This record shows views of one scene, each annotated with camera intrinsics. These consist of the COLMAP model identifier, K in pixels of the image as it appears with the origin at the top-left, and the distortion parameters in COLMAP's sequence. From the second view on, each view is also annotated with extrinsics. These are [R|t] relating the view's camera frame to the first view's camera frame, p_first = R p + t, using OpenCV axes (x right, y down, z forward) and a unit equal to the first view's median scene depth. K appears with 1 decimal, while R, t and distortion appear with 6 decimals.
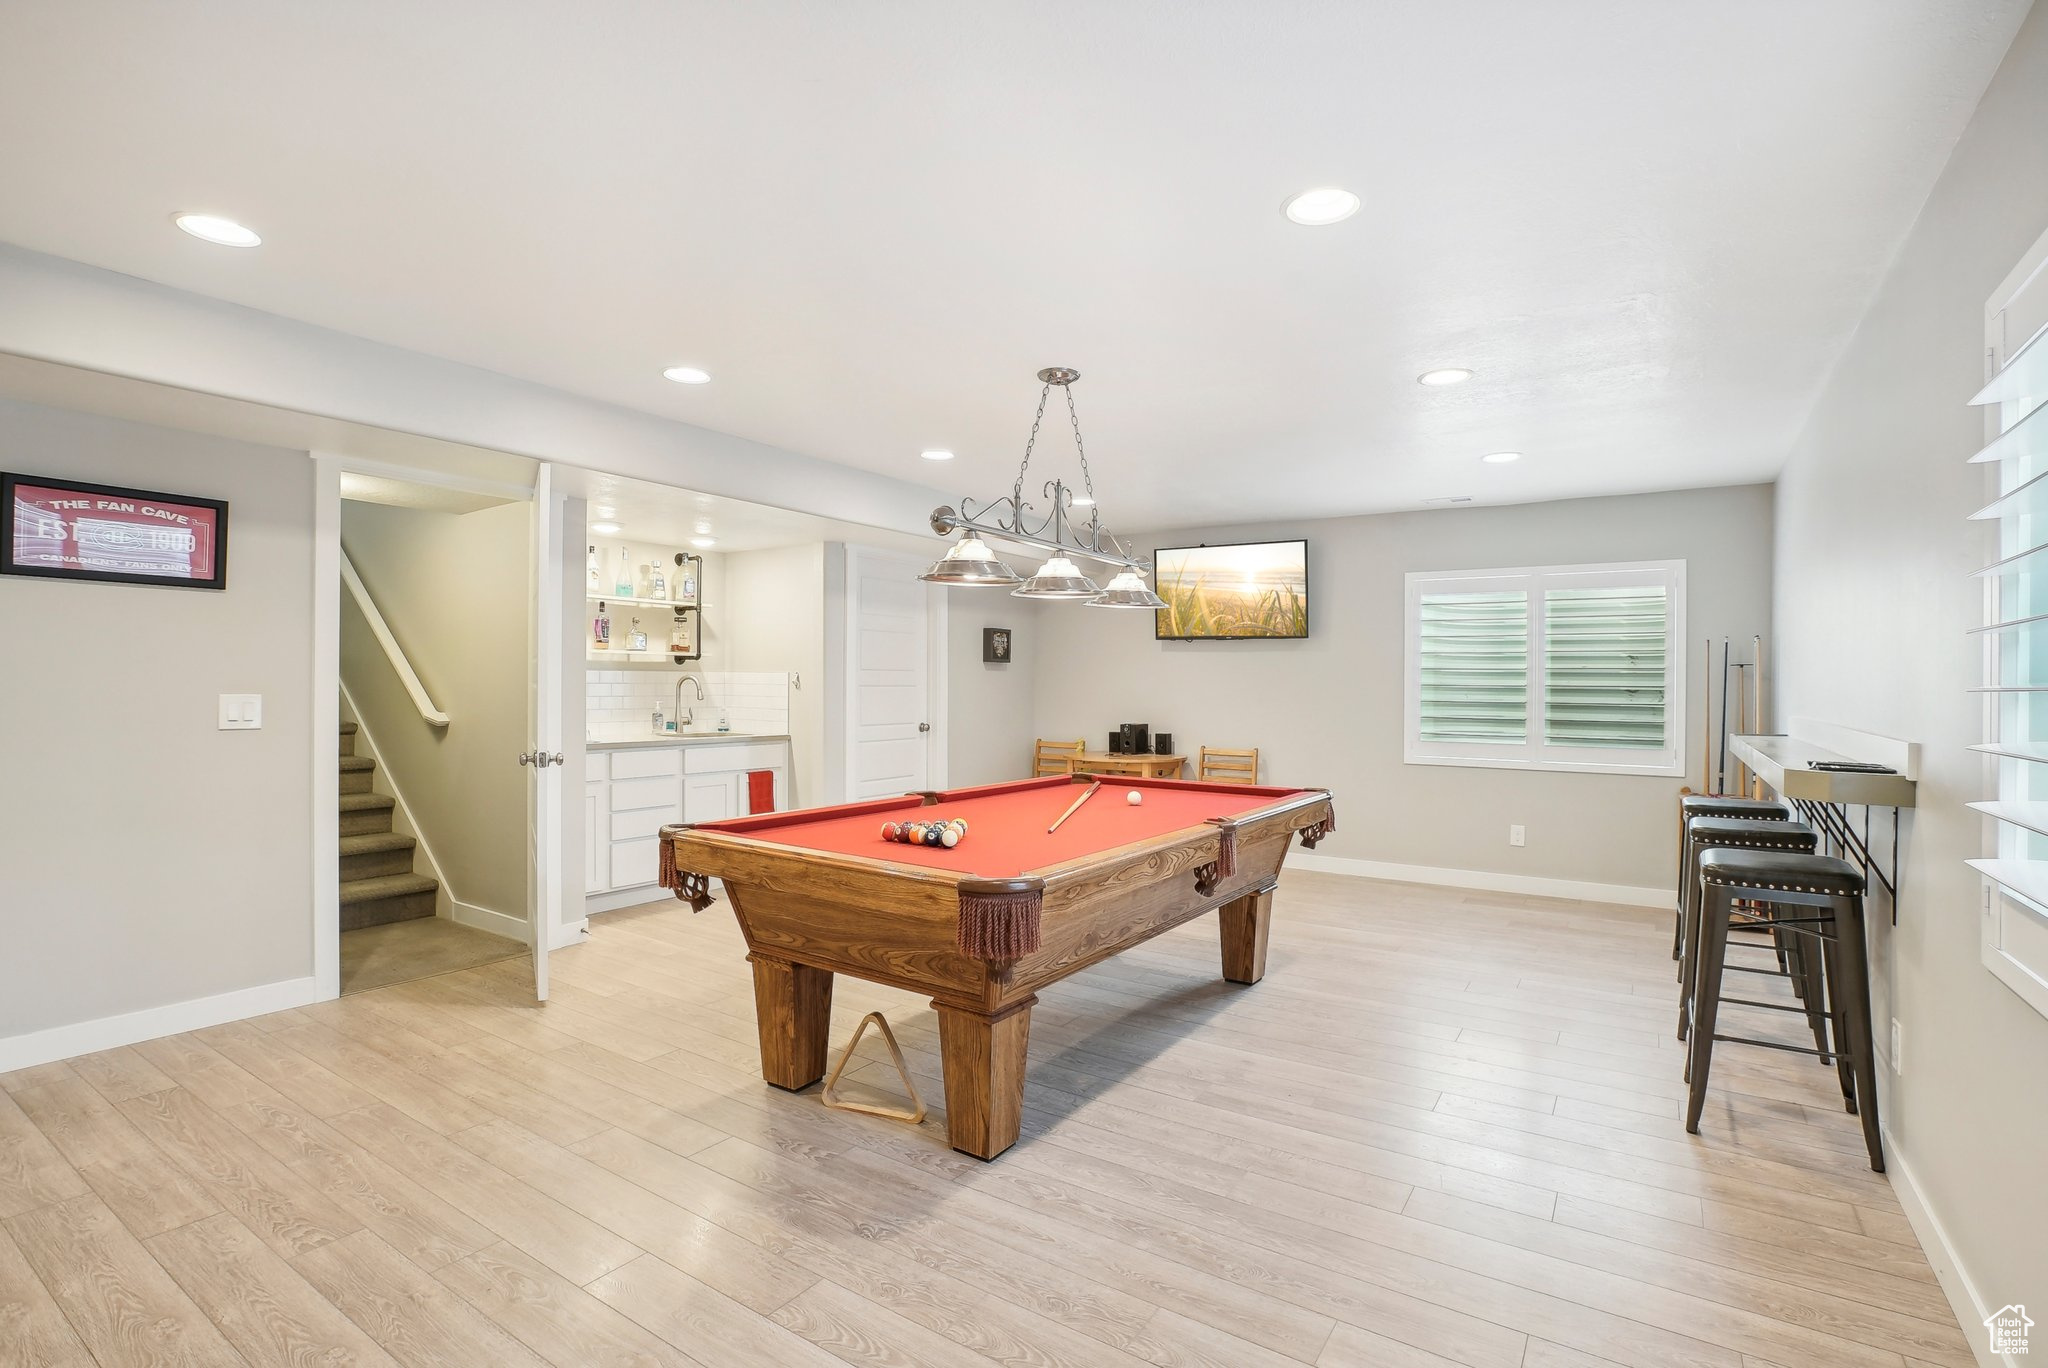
lens RADIAL K [[975.7, 0, 1019.2], [0, 975.7, 693.6], [0, 0, 1]] dist [-0.042216, -0.000002]
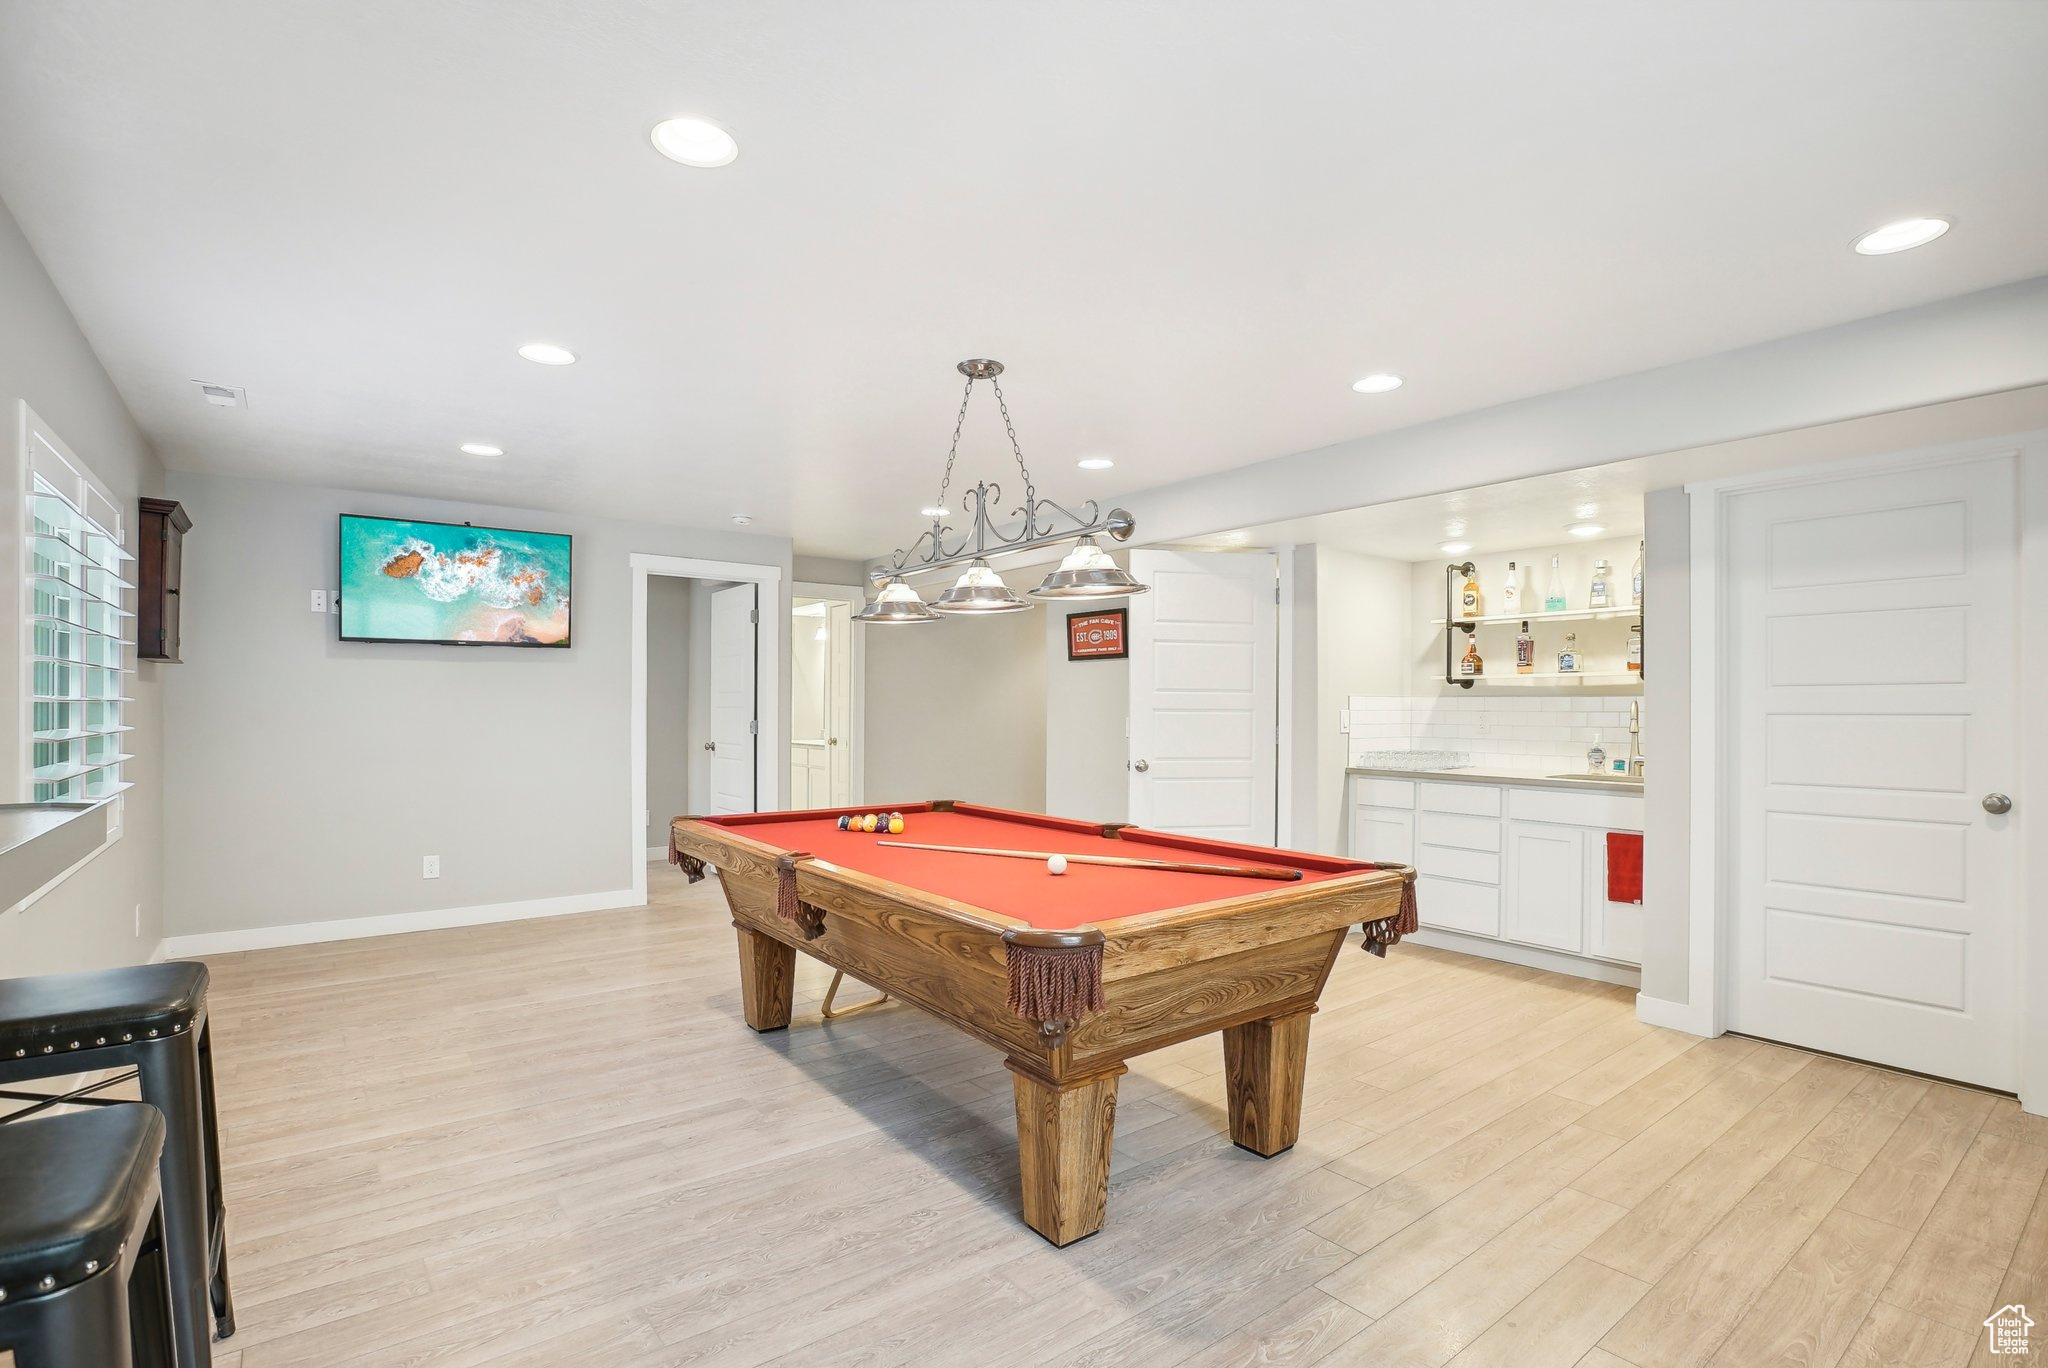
lens RADIAL K [[975.7, 0, 1019.2], [0, 975.7, 693.6], [0, 0, 1]] dist [-0.042216, -0.000002]
pose [[-0.330084, -0.024092, -0.943644, 0.888684], [-0.016468, 0.999669, -0.019762, -0.003006], [0.943808, 0.009017, -0.330371, 1.334678]]
